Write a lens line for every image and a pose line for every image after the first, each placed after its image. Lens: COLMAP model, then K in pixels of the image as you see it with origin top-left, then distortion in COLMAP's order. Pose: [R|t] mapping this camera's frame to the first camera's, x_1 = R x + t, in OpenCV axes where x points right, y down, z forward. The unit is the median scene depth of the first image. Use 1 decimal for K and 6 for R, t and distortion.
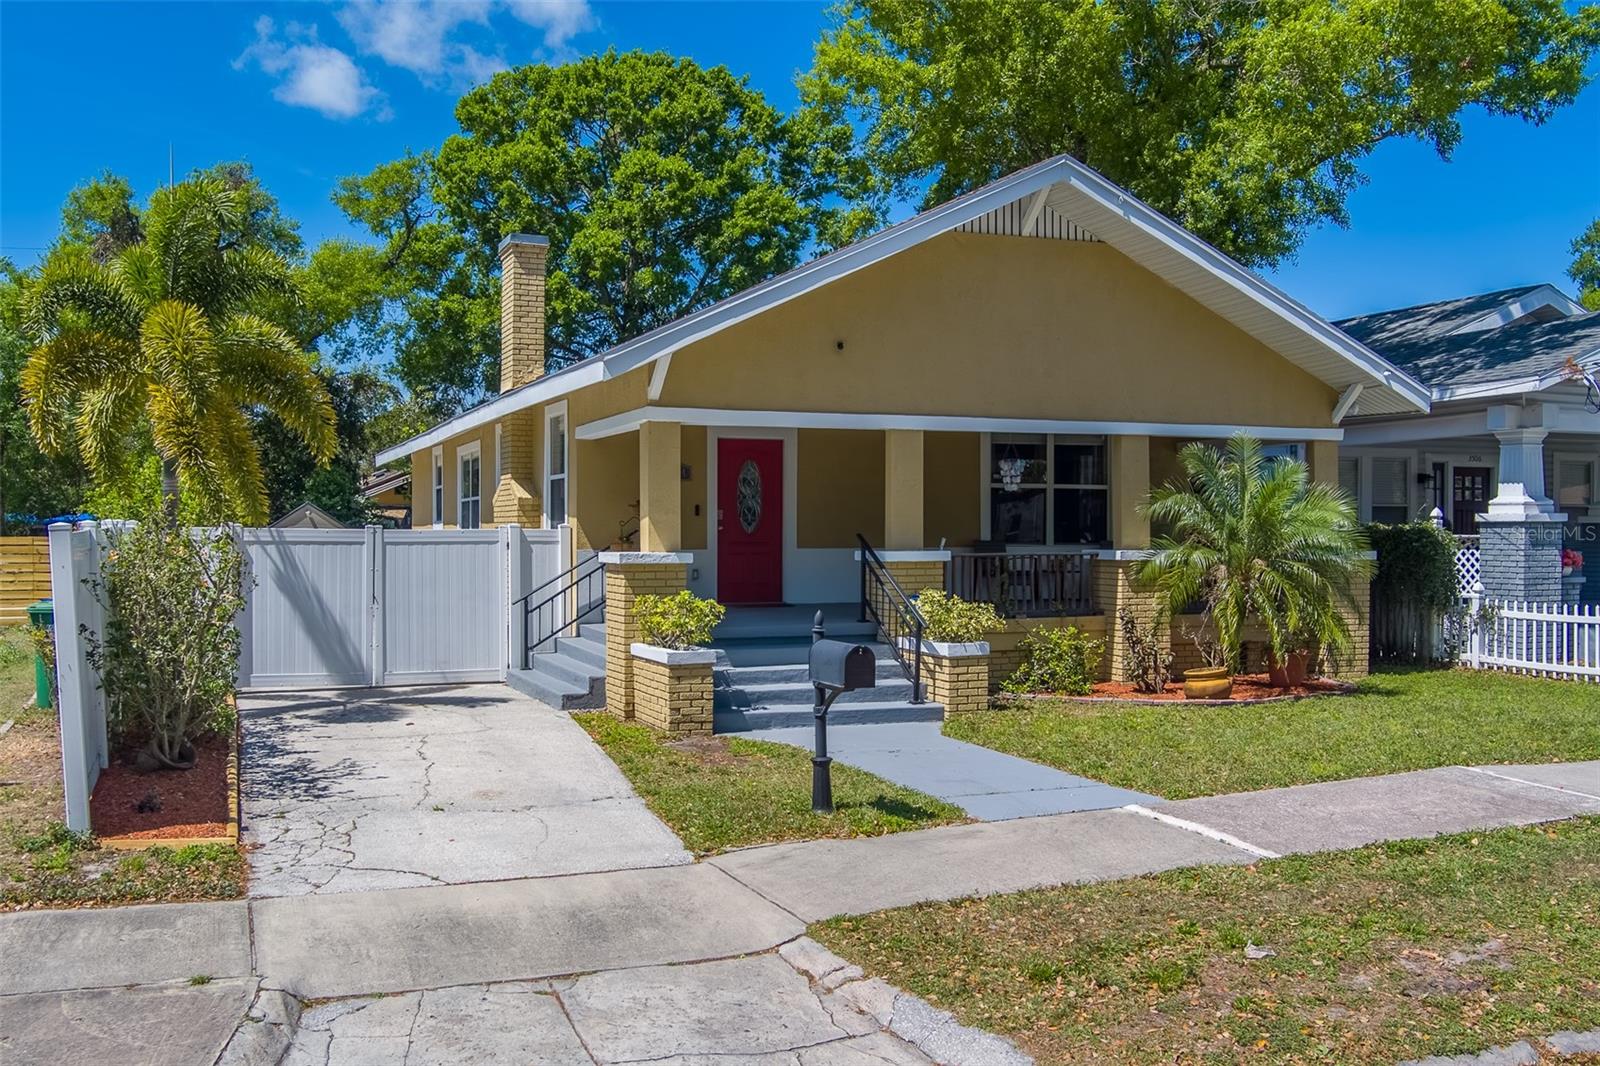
lens RADIAL K [[1503.4, 0, 800.0], [0, 1503.4, 533.0], [0, 0, 1]] dist [-0.104462, 0.016015]
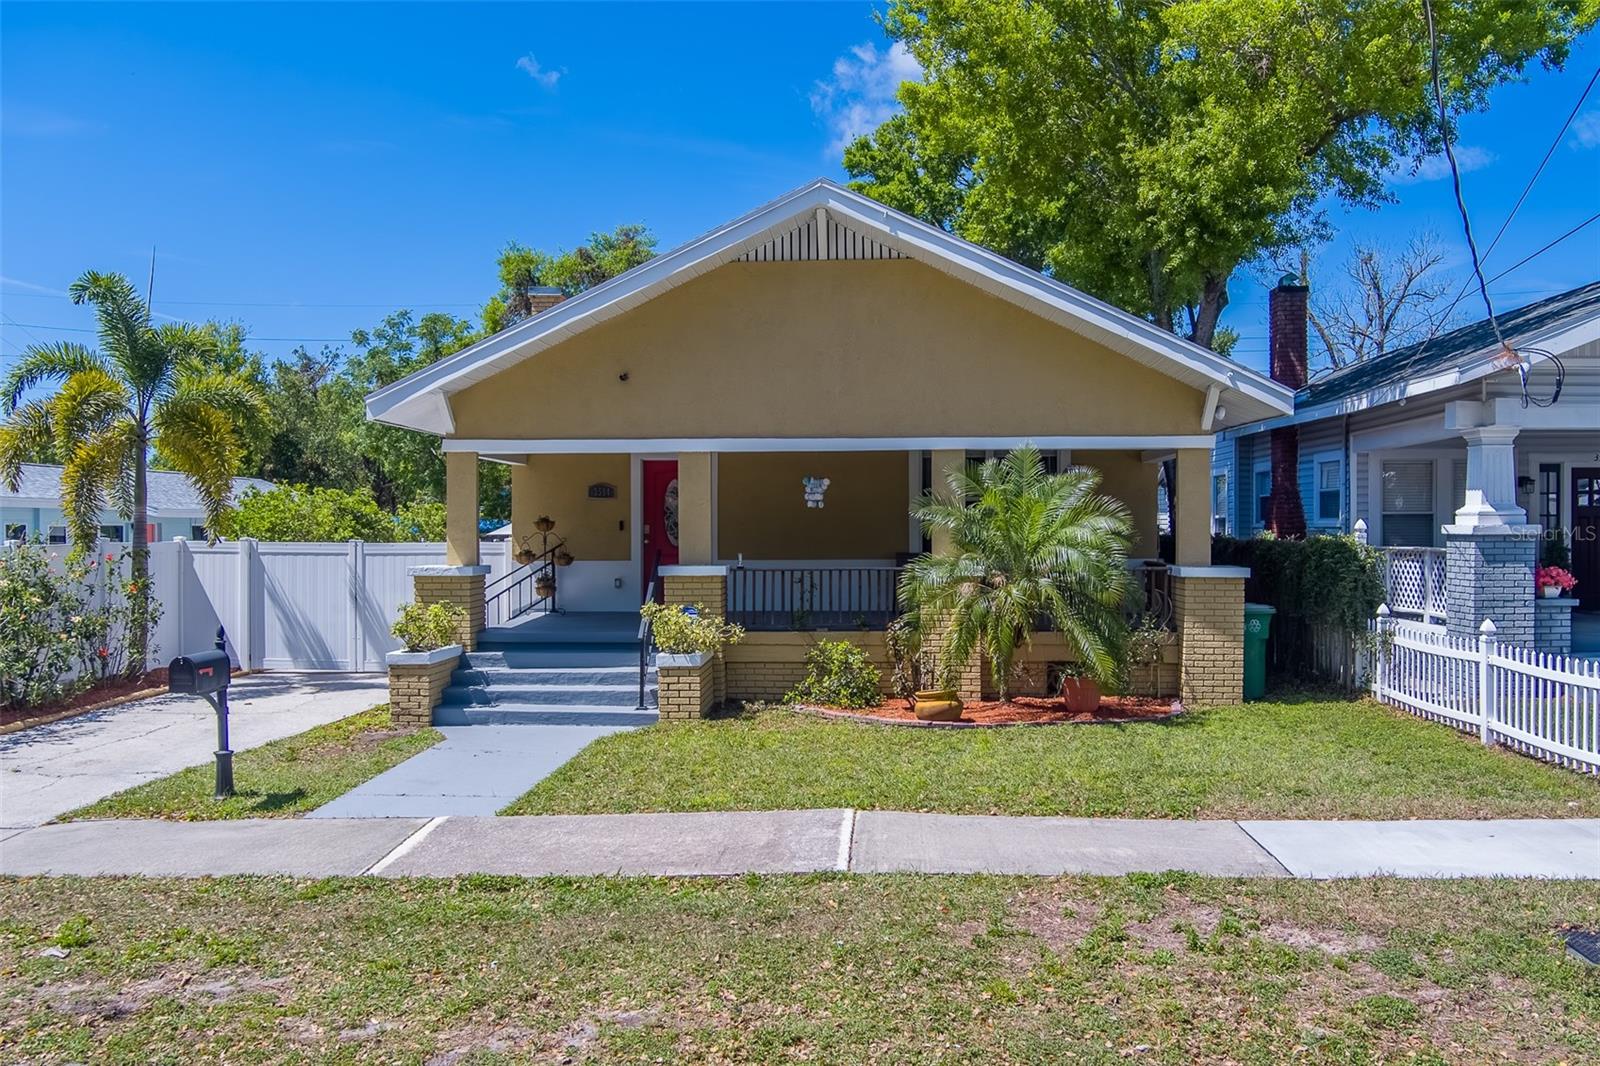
lens RADIAL K [[1378.7, 0, 800.0], [0, 1378.7, 533.0], [0, 0, 1]] dist [-0.095243, 0.059304]
pose [[0.920644, -0.001111, -0.390402, 0.497146], [0.001702, 0.999998, 0.001166, -0.011716], [0.390400, -0.001738, 0.920644, 0.122064]]
